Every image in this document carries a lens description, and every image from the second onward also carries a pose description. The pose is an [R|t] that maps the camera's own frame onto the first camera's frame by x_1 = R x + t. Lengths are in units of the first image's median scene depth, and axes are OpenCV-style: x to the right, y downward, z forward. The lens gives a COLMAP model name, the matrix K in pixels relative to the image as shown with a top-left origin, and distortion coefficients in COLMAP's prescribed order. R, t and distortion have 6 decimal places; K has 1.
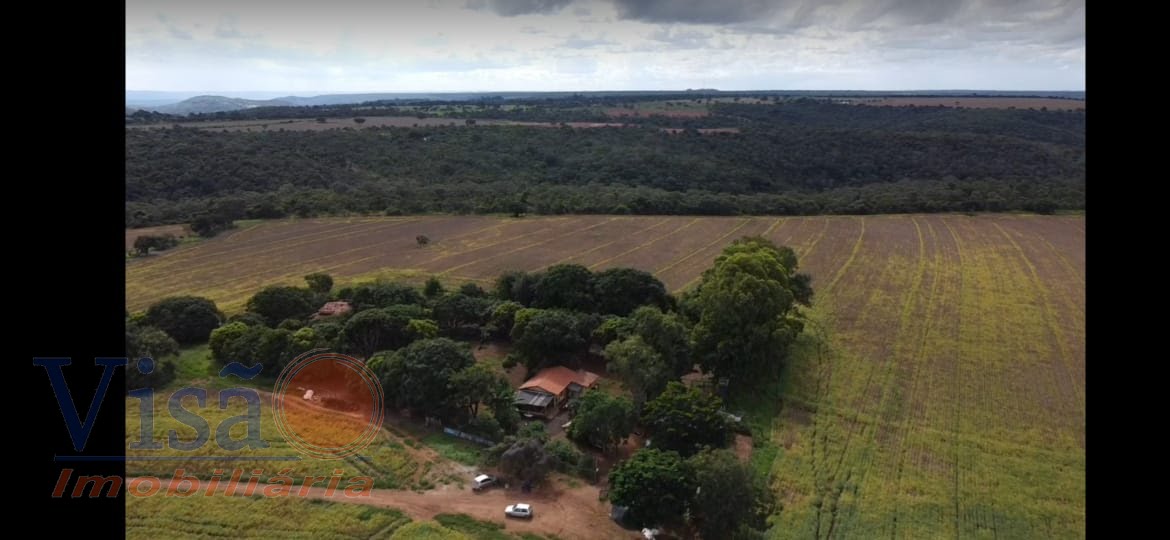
lens RADIAL K [[774.4, 0, 610.1], [0, 774.4, 265.7], [0, 0, 1]] dist [-0.001534, -0.000601]
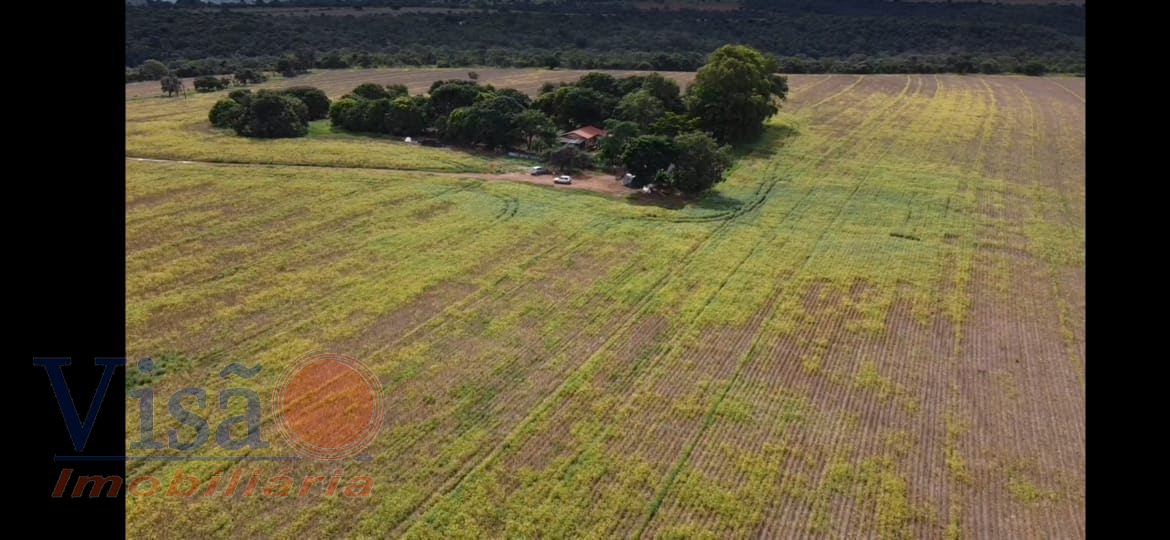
lens RADIAL K [[774.4, 0, 610.9], [0, 774.4, 269.2], [0, 0, 1]] dist [-0.001534, -0.000601]
pose [[0.999269, 0.017025, -0.034219, 0.016031], [-0.012769, 0.992576, 0.120953, 0.149932], [0.036024, -0.120428, 0.992068, -0.259718]]
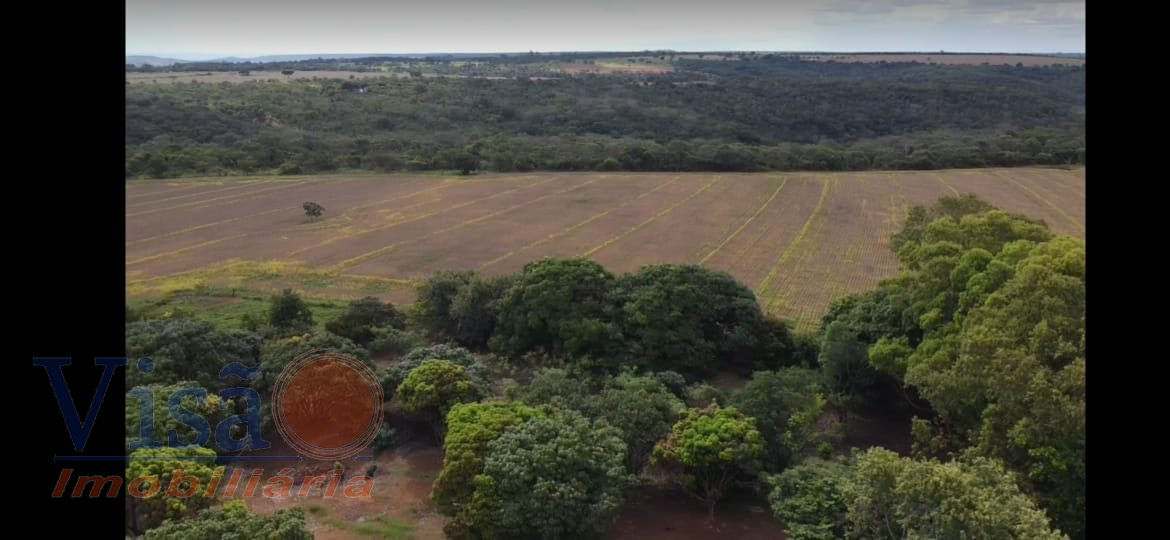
lens RADIAL K [[774.4, 0, 608.3], [0, 774.4, 269.2], [0, 0, 1]] dist [-0.001534, -0.000601]
pose [[0.998506, -0.013826, 0.052863, -0.048588], [0.011188, 0.998693, 0.049869, -0.018097], [-0.053483, -0.049203, 0.997356, 0.471615]]
